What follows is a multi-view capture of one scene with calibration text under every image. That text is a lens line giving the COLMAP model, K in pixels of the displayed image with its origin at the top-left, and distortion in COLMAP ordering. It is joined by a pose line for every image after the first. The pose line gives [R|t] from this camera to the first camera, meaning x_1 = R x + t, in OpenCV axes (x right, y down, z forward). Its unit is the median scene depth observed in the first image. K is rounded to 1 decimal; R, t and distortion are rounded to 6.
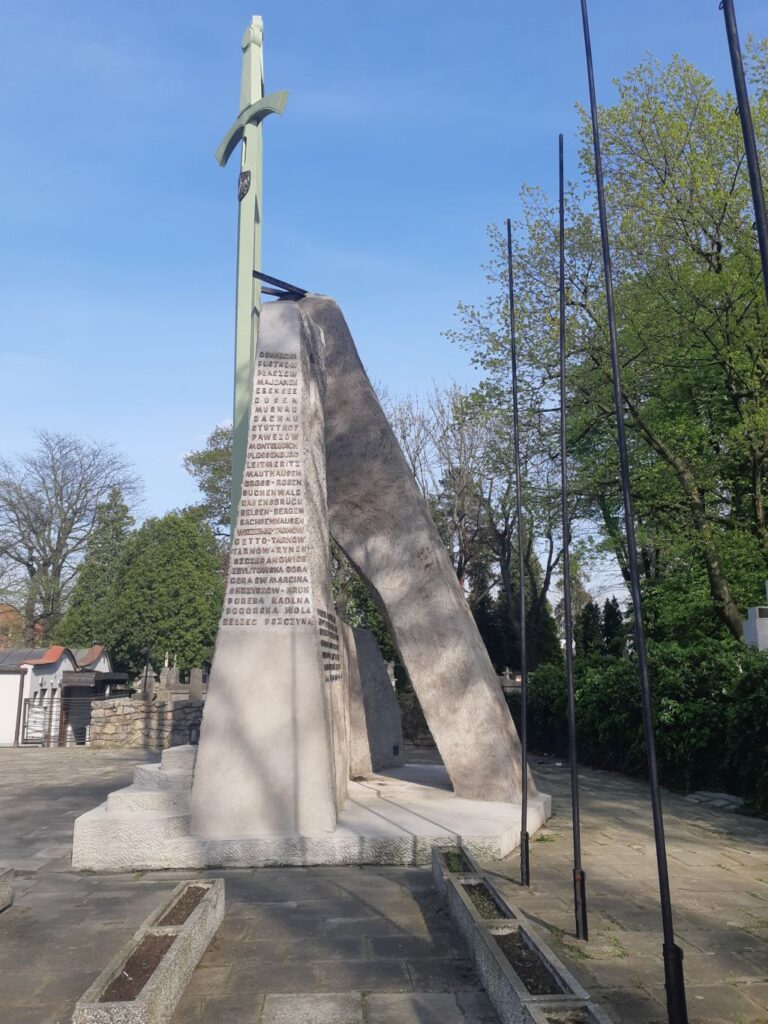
lens RADIAL K [[807.8, 0, 379.1], [0, 807.8, 519.0], [0, 0, 1]] dist [0.124867, -0.226473]
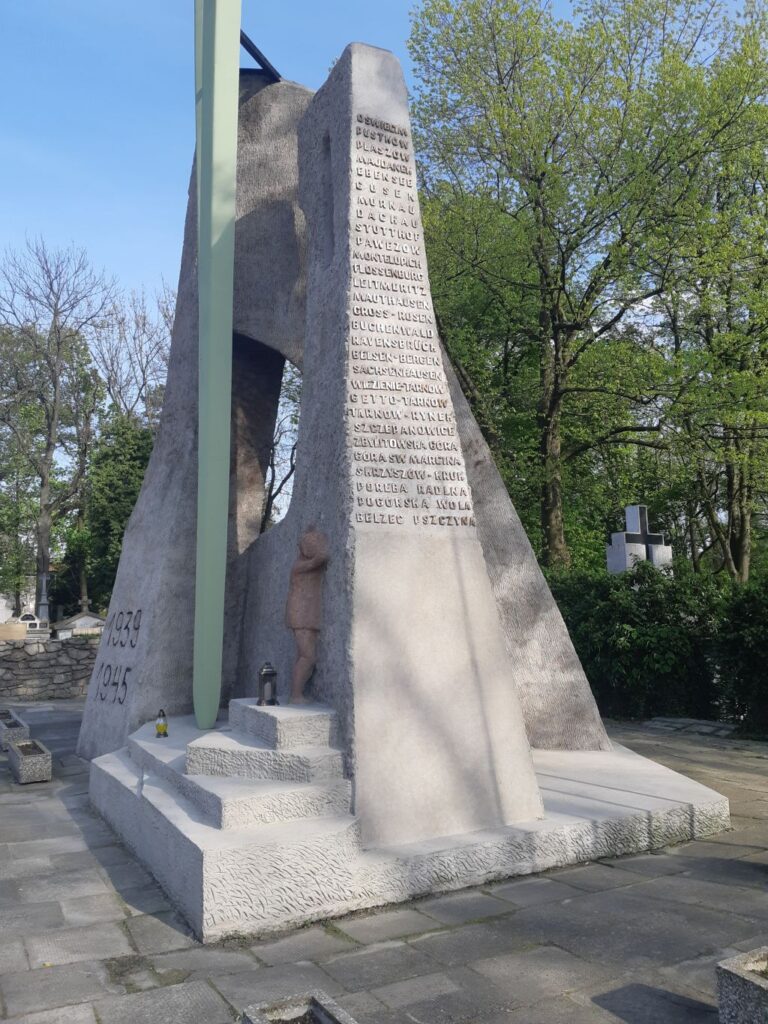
lens RADIAL K [[807.8, 0, 379.1], [0, 807.8, 519.0], [0, 0, 1]] dist [0.124867, -0.226473]
pose [[0.907939, 0.032655, 0.417828, -0.434816], [-0.066345, 0.995588, 0.066358, 0.081848], [-0.413818, -0.087970, 0.906099, 0.401615]]
